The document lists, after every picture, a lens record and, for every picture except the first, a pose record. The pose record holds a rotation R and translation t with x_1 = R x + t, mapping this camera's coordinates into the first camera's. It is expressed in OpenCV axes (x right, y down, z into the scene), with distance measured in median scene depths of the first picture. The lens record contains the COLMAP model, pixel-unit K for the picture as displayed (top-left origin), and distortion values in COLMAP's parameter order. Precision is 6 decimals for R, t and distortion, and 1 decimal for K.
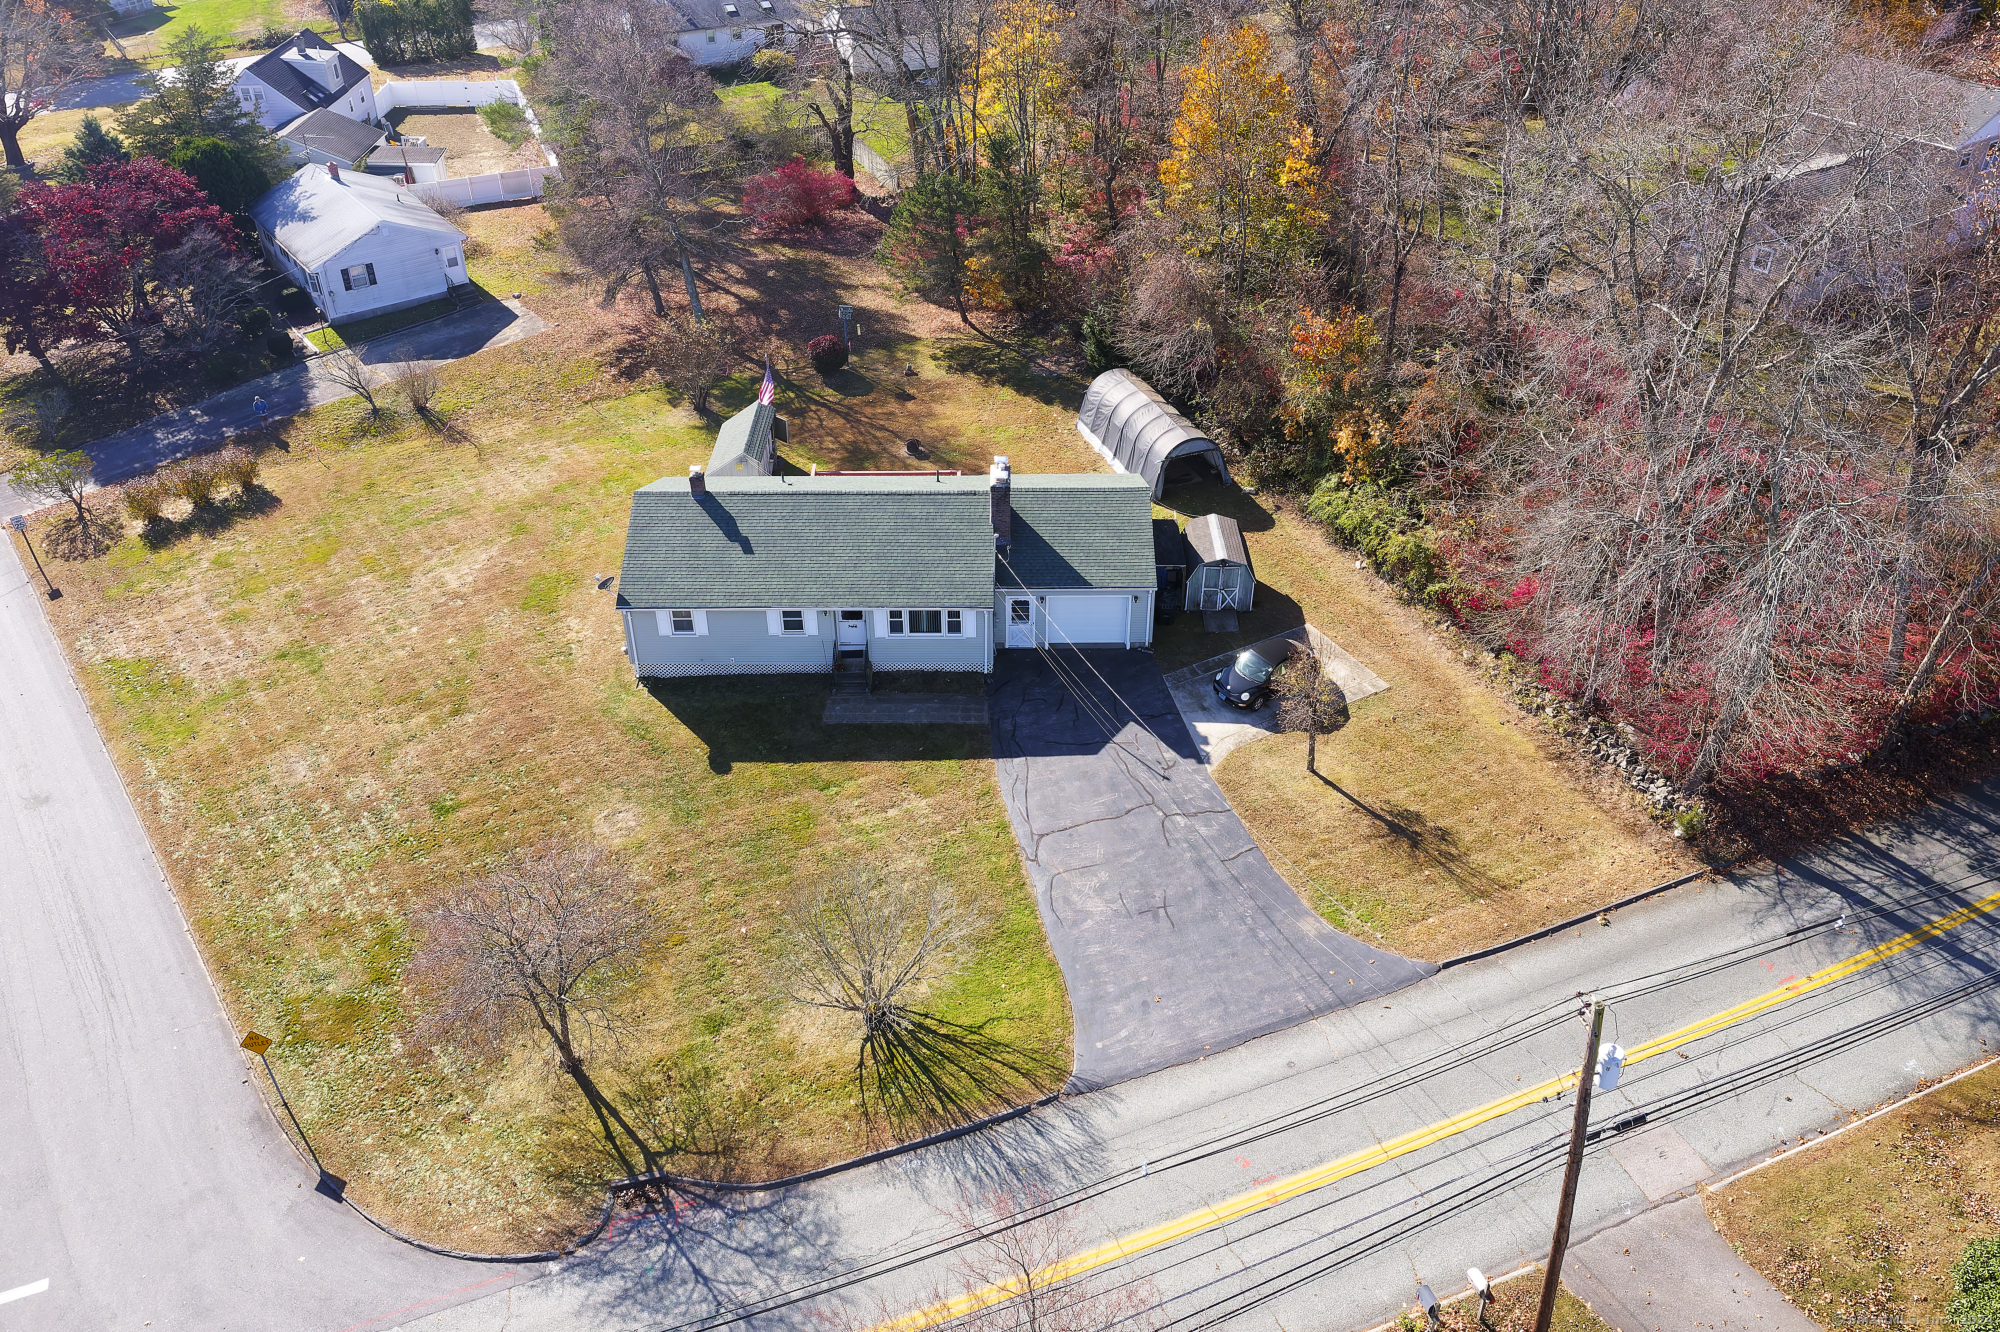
lens RADIAL K [[1544.9, 0, 1004.5], [0, 1544.9, 656.0], [0, 0, 1]] dist [-0.014826, -0.004387]
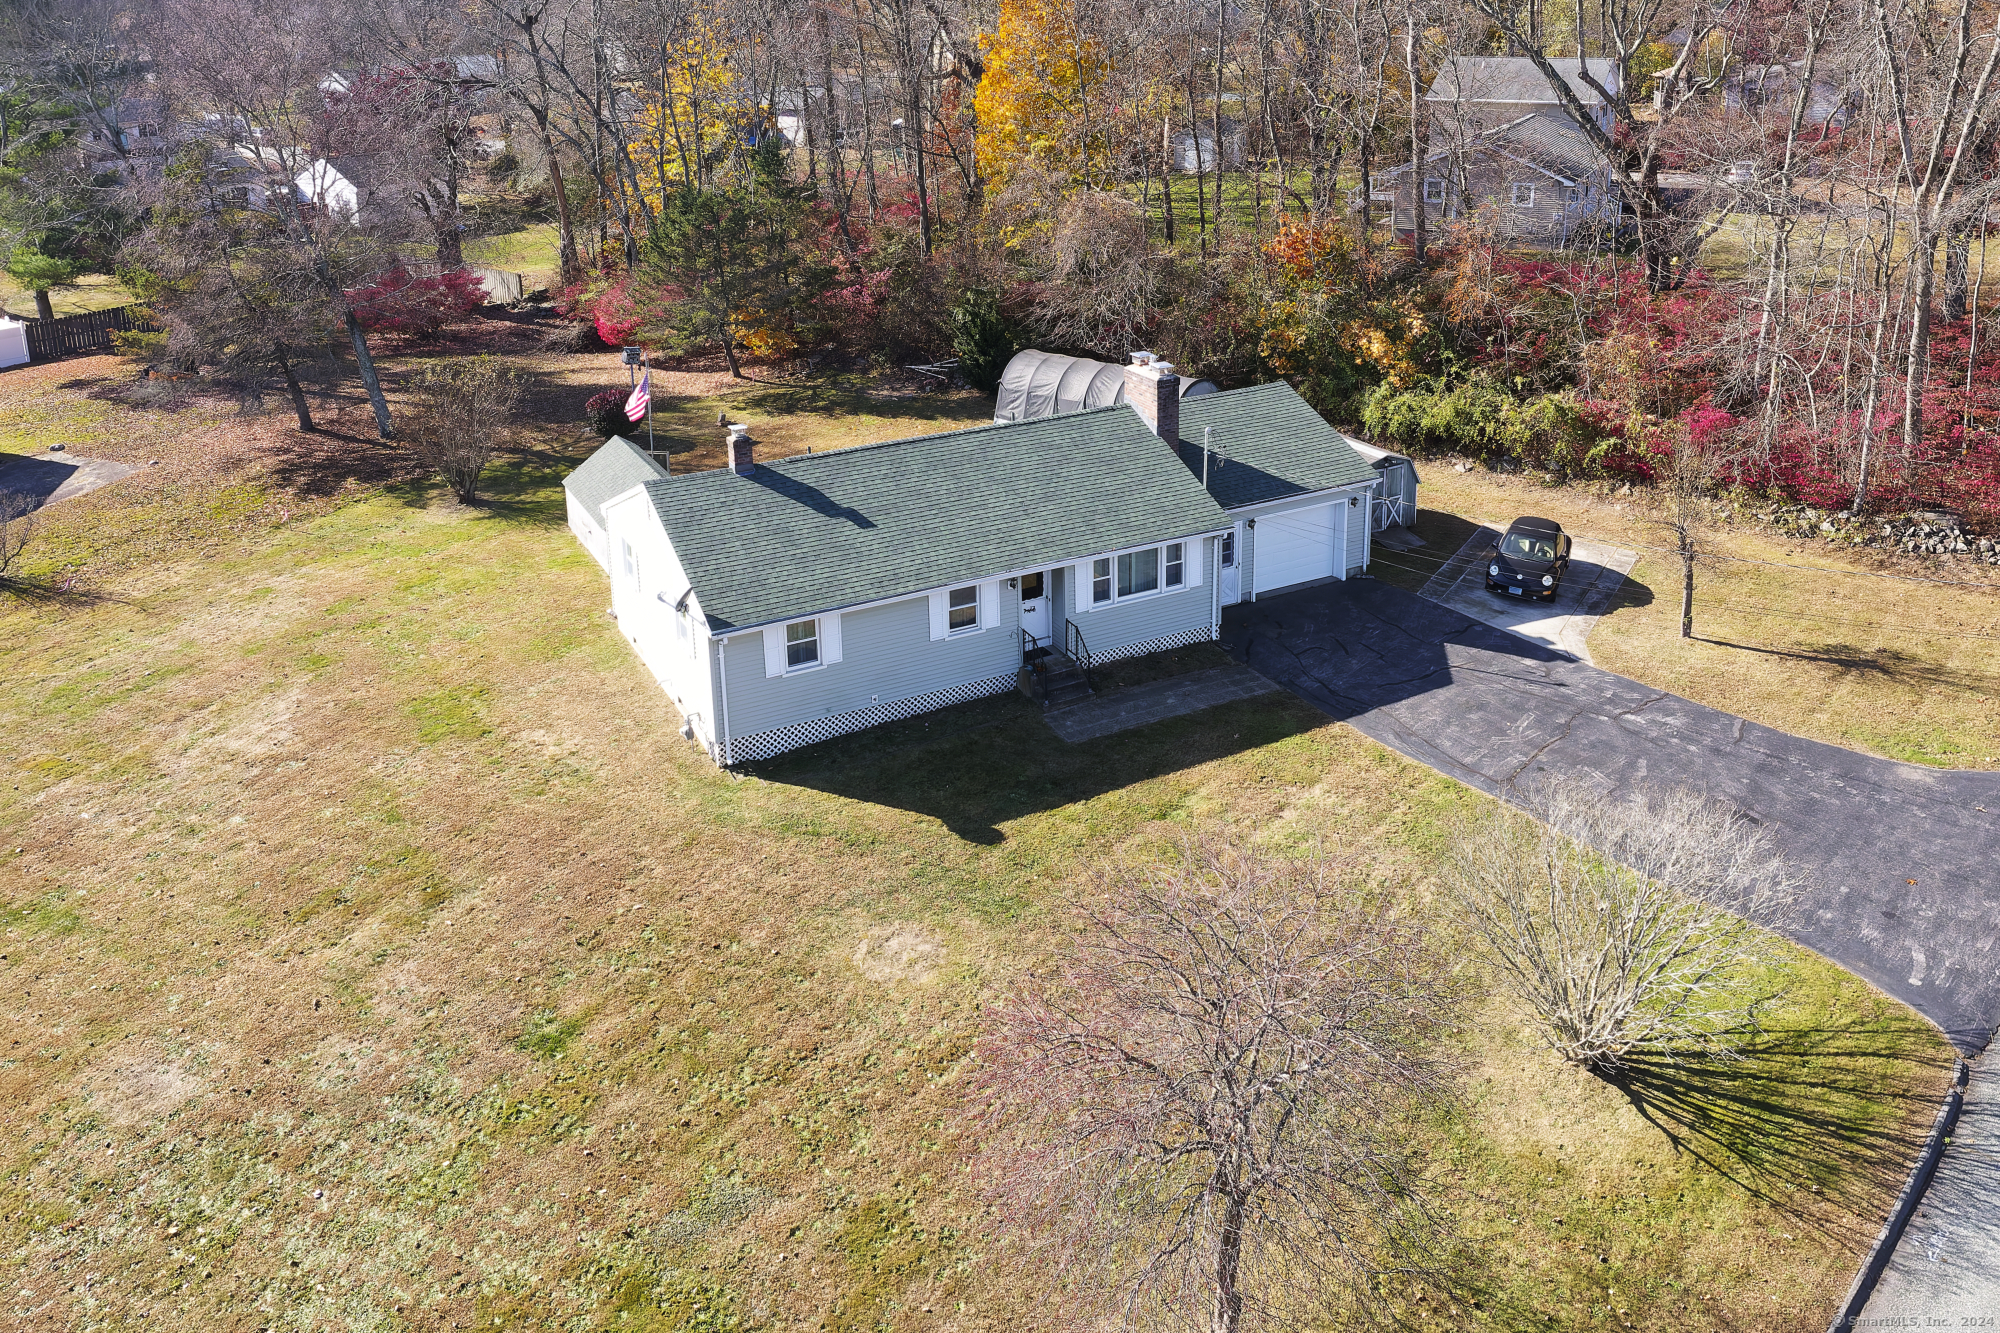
lens RADIAL K [[1615.4, 0, 1016.2], [0, 1615.4, 410.1], [0, 0, 1]] dist [-0.001305, -0.012109]
pose [[0.885160, -0.138472, 0.444203, -0.403809], [0.278435, 0.922523, -0.267254, 0.086053], [-0.372781, 0.360245, 0.855136, 0.383648]]
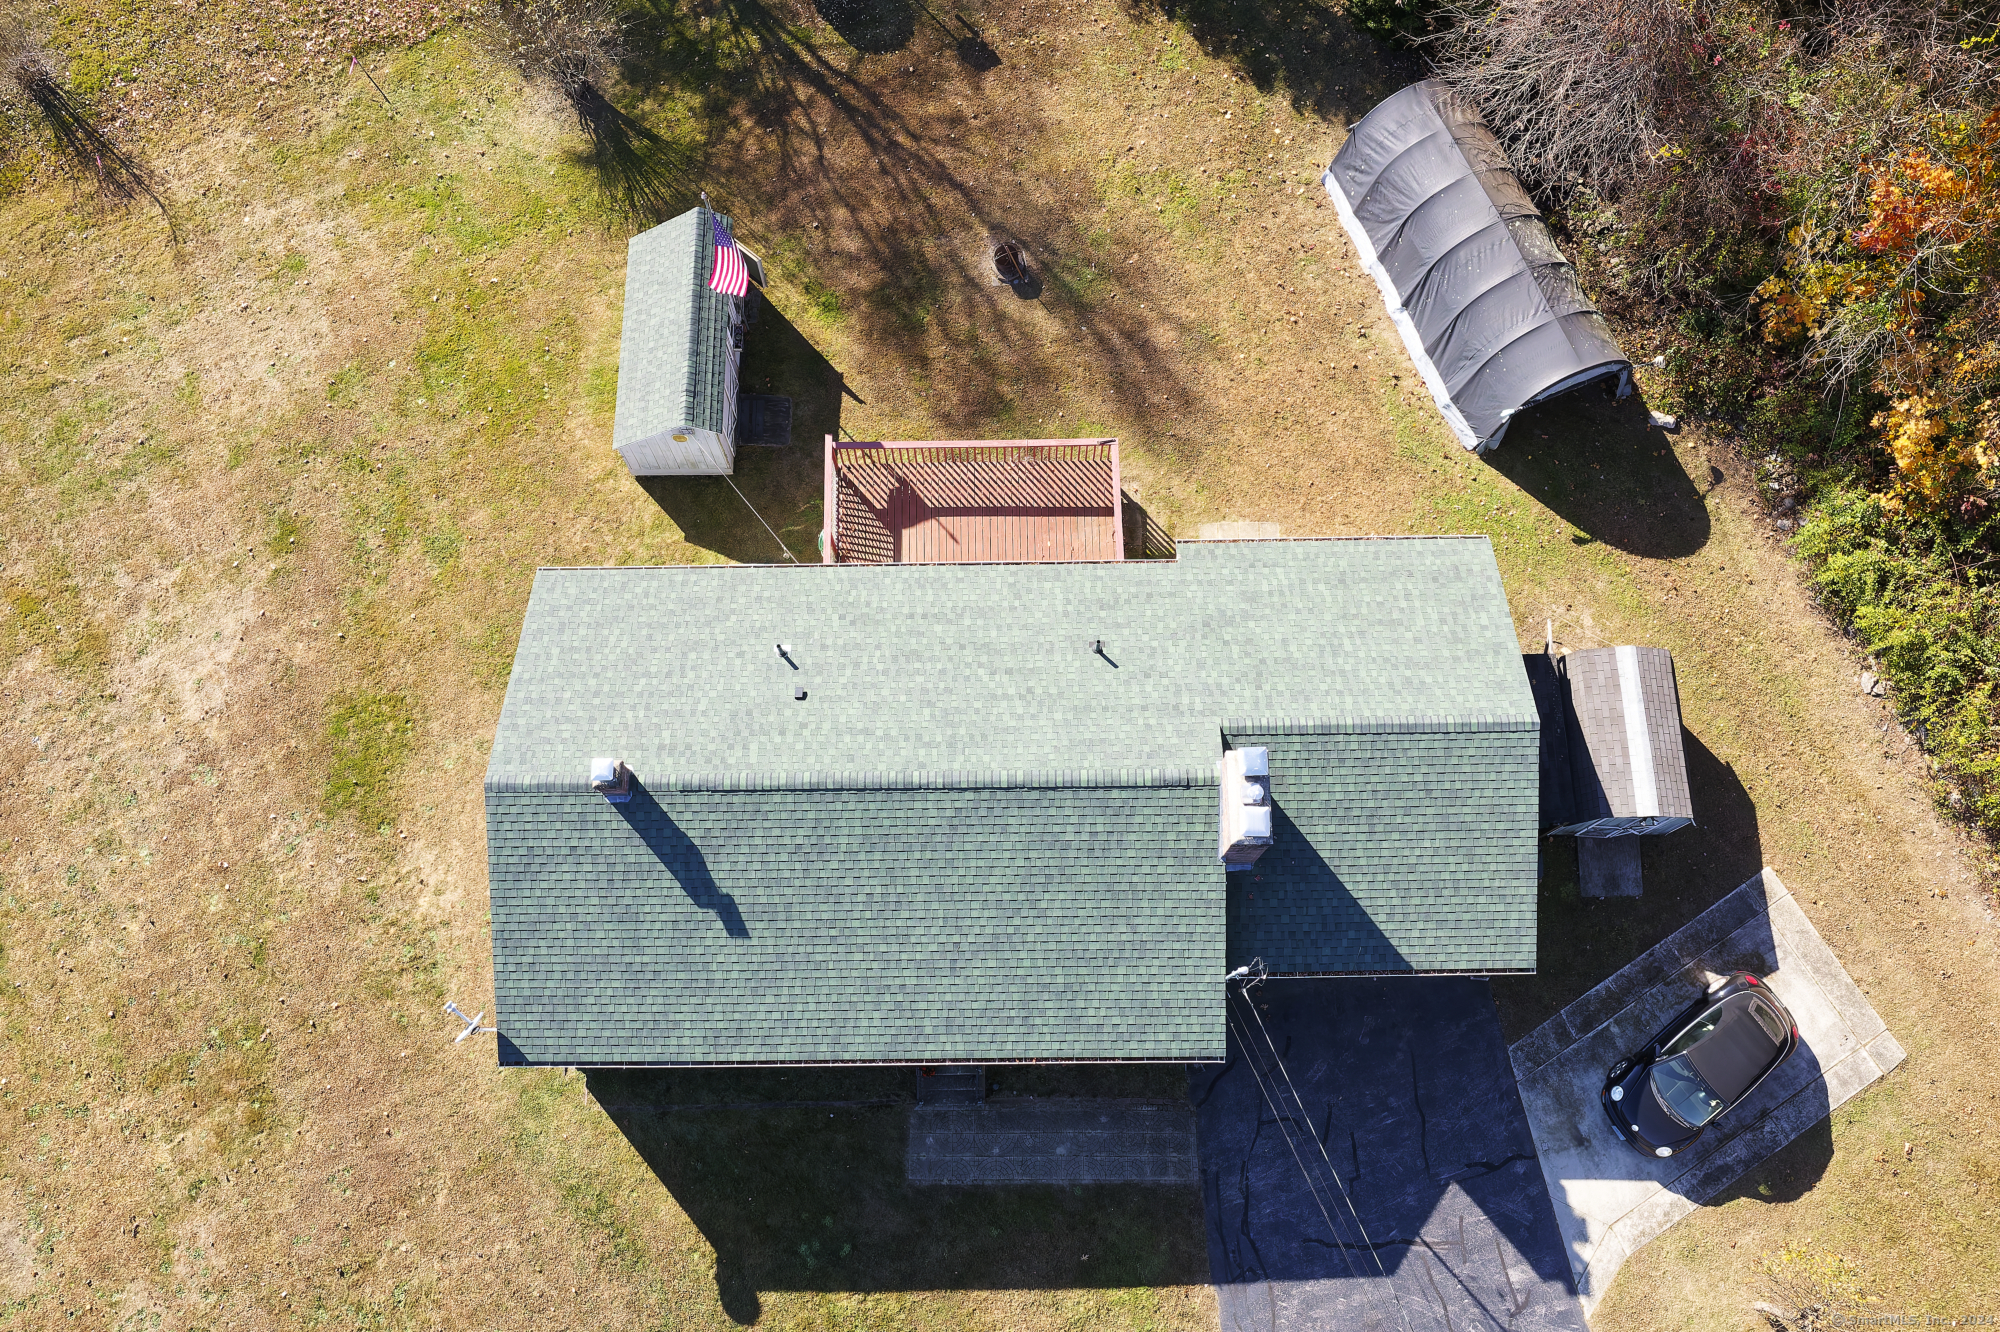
lens RADIAL K [[1544.9, 0, 1004.5], [0, 1544.9, 656.0], [0, 0, 1]] dist [-0.014826, -0.004387]
pose [[0.999963, -0.007875, -0.003448, -0.076703], [0.008316, 0.784229, 0.620415, -0.449693], [-0.002182, -0.620421, 0.784266, 0.662220]]
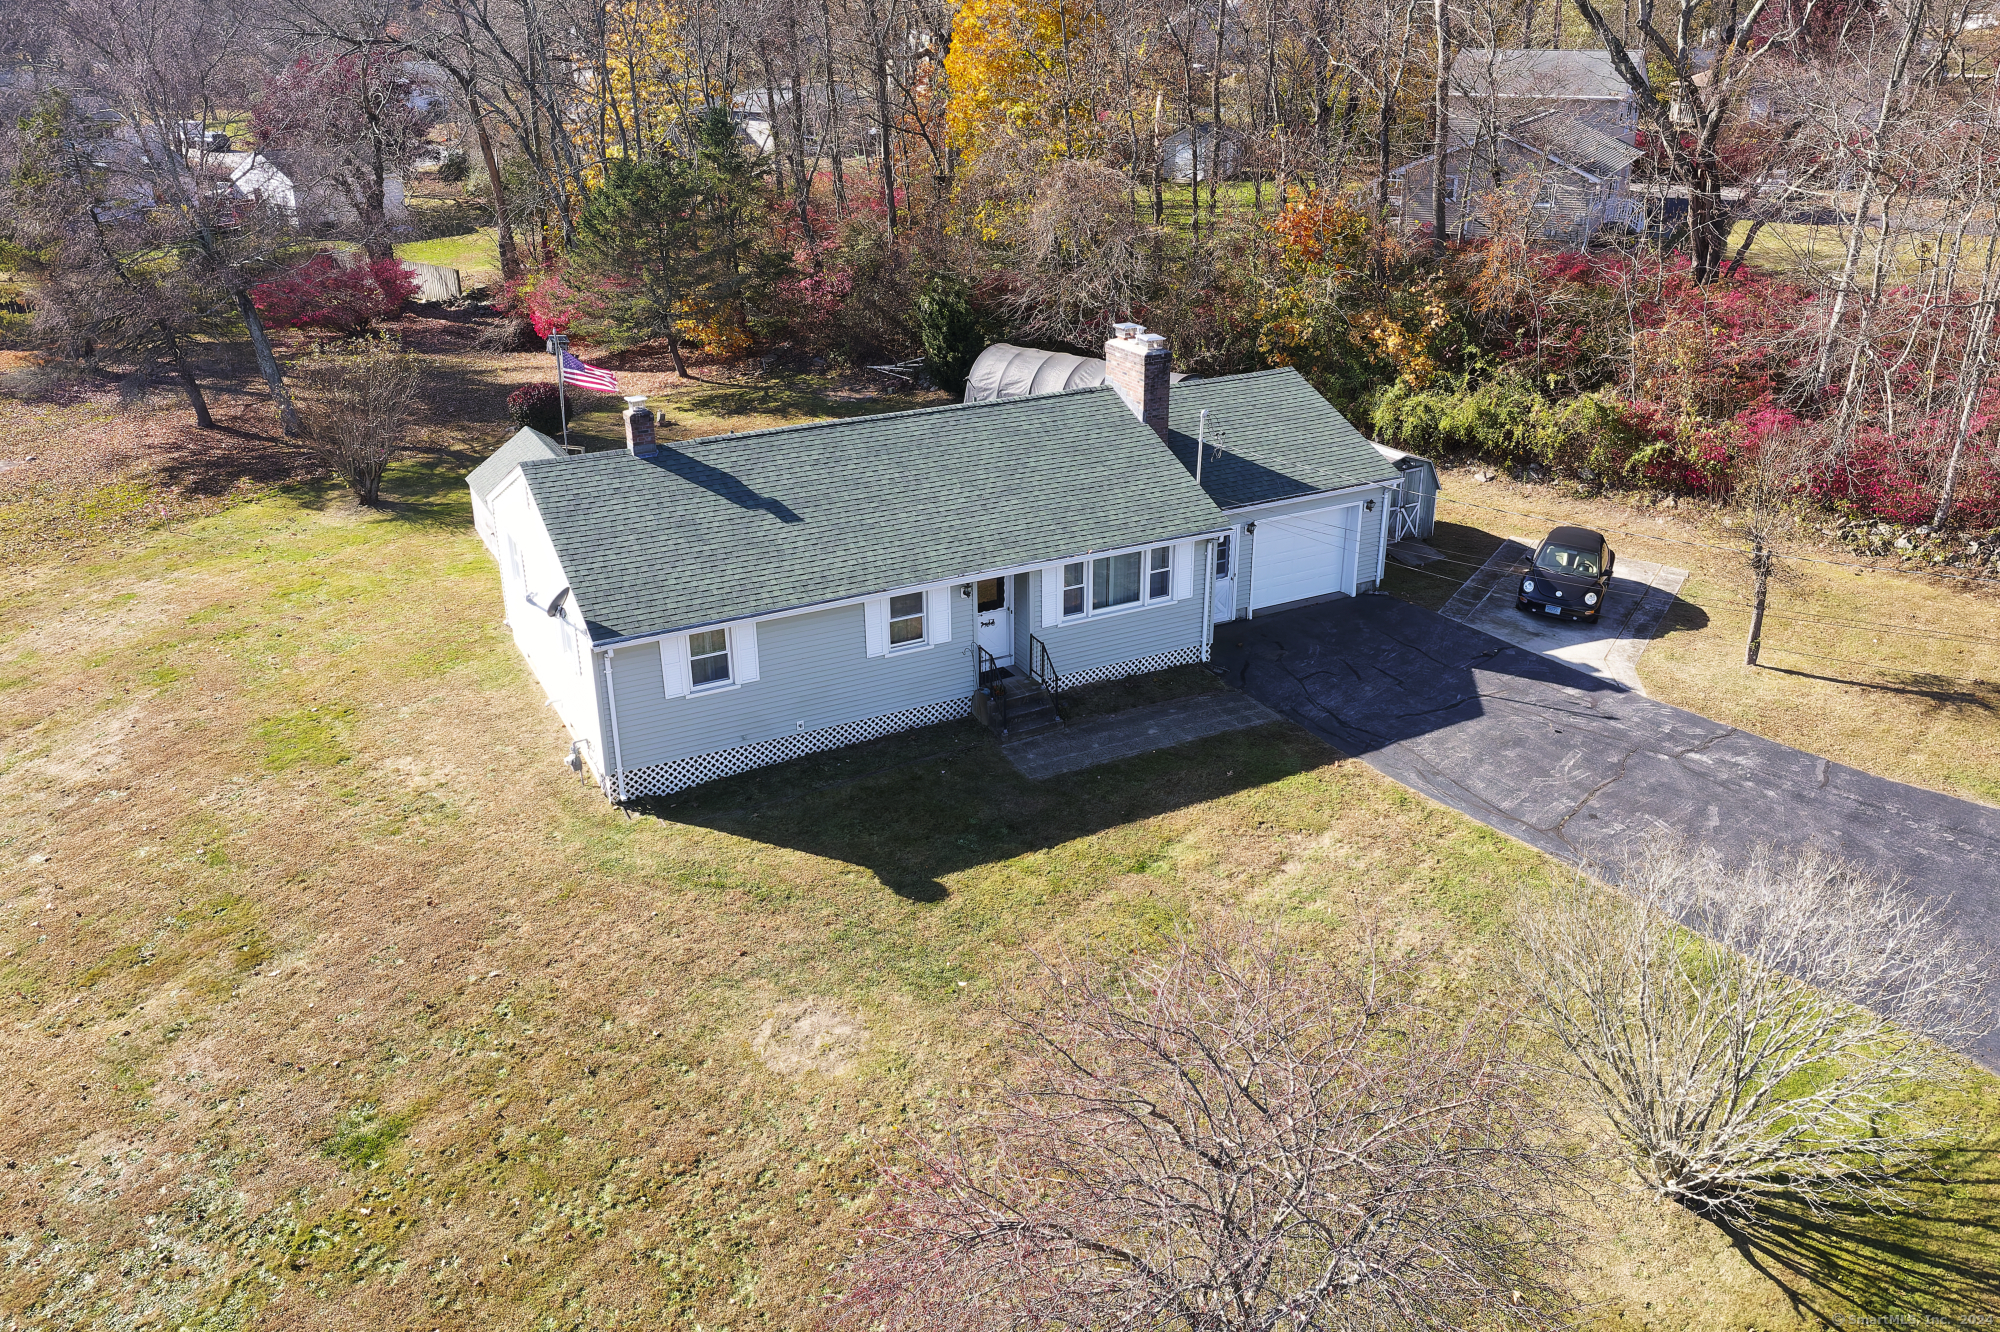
lens RADIAL K [[1544.9, 0, 1004.5], [0, 1544.9, 656.0], [0, 0, 1]] dist [-0.014826, -0.004387]
pose [[0.886061, -0.185722, 0.424739, -0.336647], [0.268396, 0.952578, -0.143382, 0.074508], [-0.377968, 0.241043, 0.893889, 0.506612]]
